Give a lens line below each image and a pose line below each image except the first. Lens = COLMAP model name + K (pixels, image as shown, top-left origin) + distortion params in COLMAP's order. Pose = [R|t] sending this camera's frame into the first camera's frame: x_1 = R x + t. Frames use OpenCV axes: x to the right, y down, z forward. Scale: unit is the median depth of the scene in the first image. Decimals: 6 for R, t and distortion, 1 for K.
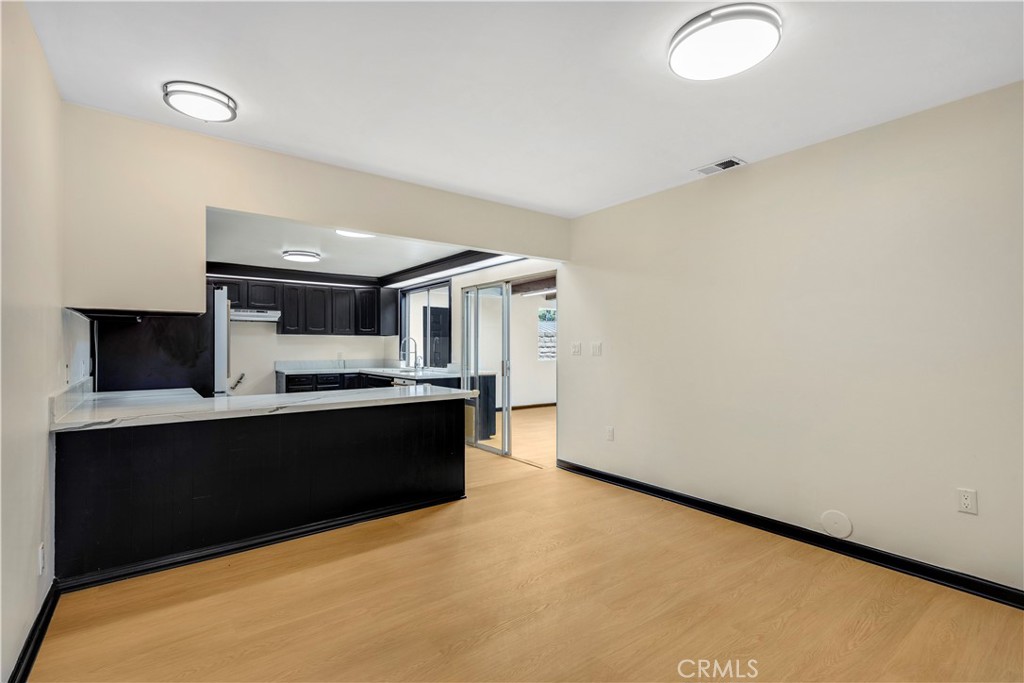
lens RADIAL K [[462.0, 0, 491.6], [0, 462.0, 348.6], [0, 0, 1]] dist [-0.002708, -0.001284]
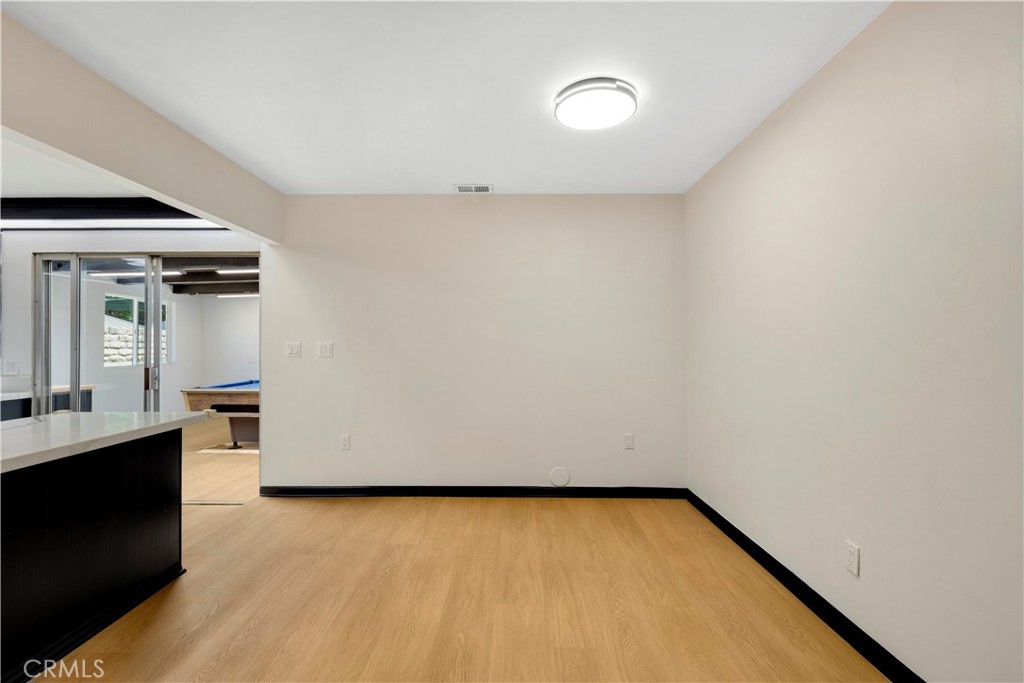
lens RADIAL K [[462.0, 0, 508.3], [0, 462.0, 343.3], [0, 0, 1]] dist [-0.002708, -0.001284]
pose [[0.601838, 0.005005, 0.798603, -0.258526], [0.005510, 0.999931, -0.010419, -0.000341], [-0.798599, 0.010671, 0.601768, 0.177270]]
